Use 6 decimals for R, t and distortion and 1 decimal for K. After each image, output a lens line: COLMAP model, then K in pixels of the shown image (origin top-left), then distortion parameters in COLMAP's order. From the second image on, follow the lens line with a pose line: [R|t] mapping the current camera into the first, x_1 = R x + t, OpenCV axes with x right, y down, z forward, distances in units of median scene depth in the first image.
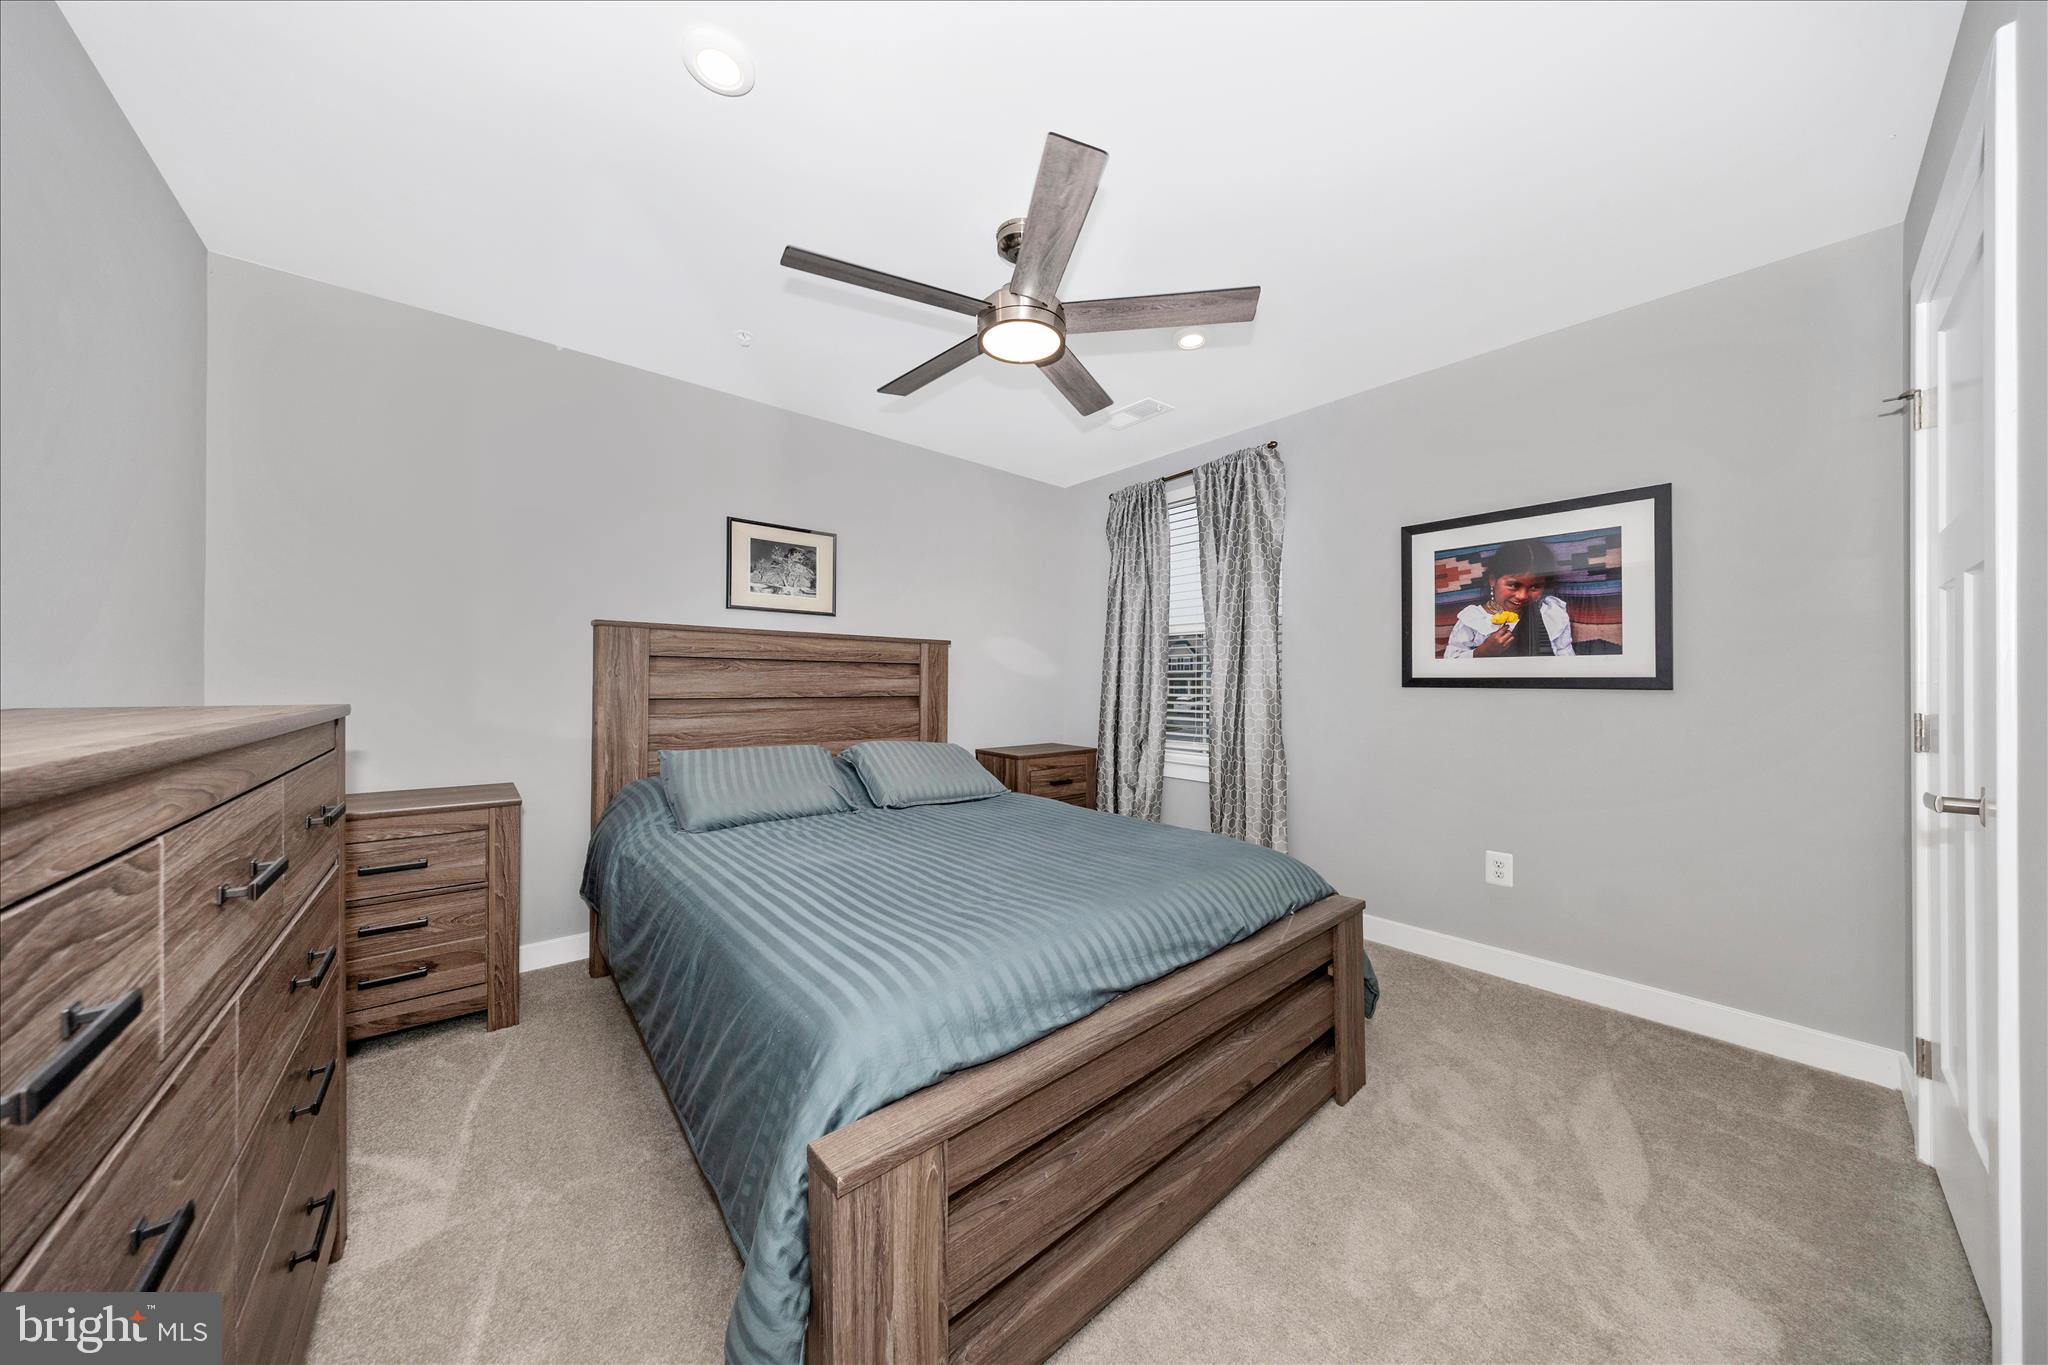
lens RADIAL K [[659.2, 0, 1020.9], [0, 659.2, 679.3], [0, 0, 1]] dist [0.001122, -0.000004]
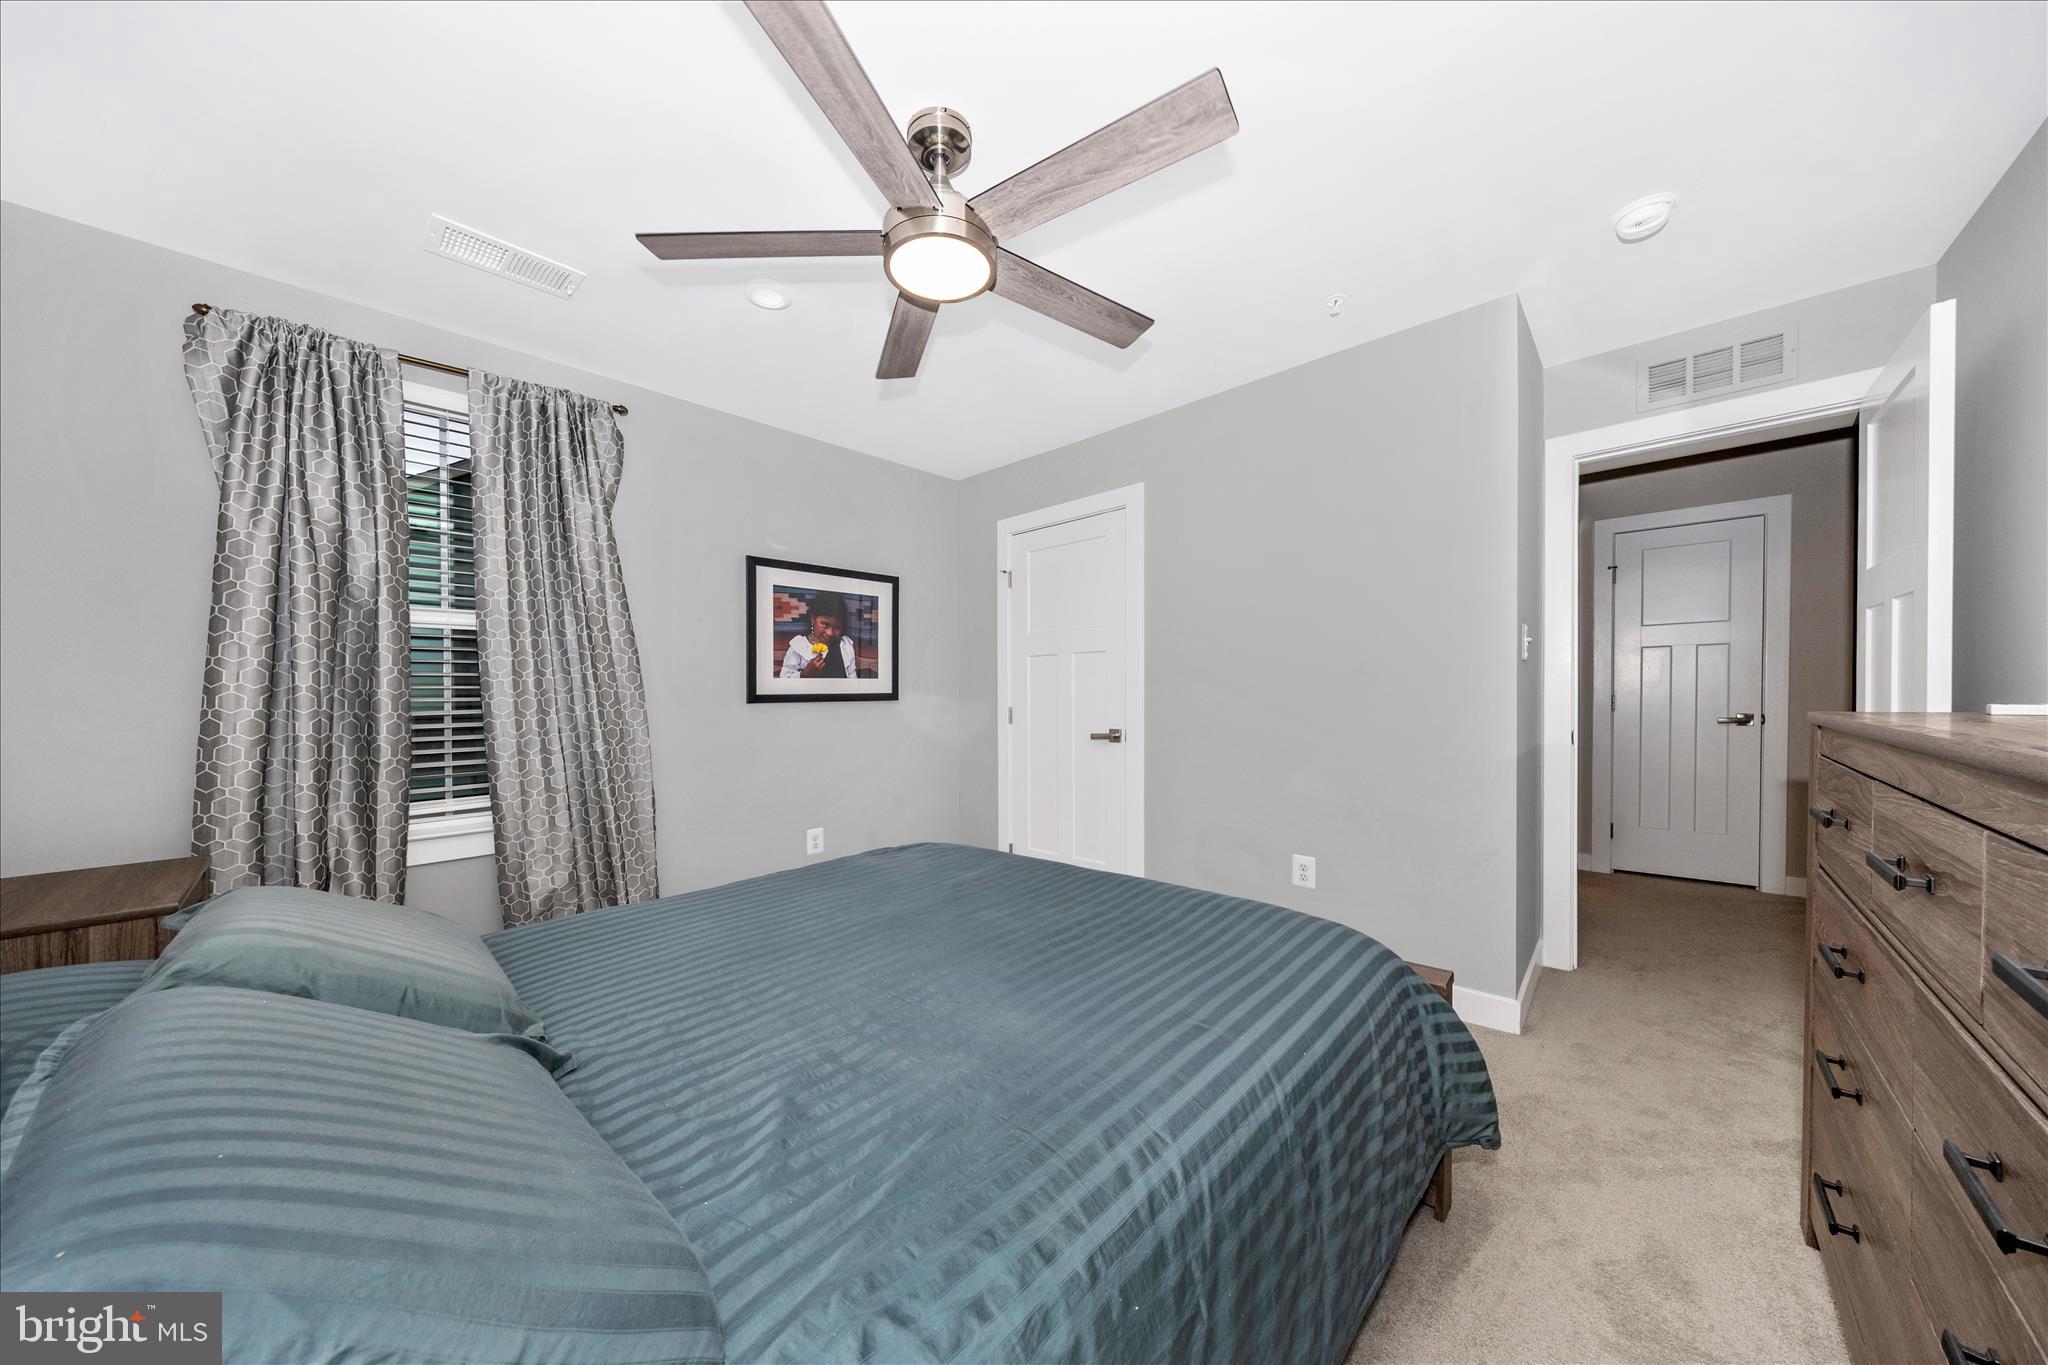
lens RADIAL K [[659.2, 0, 1019.5], [0, 659.2, 702.7], [0, 0, 1]] dist [0.001122, -0.000004]
pose [[-0.113965, -0.017327, 0.993334, -0.608624], [0.010149, 0.999775, 0.018604, -0.005406], [-0.993433, 0.012201, -0.113764, 0.753549]]
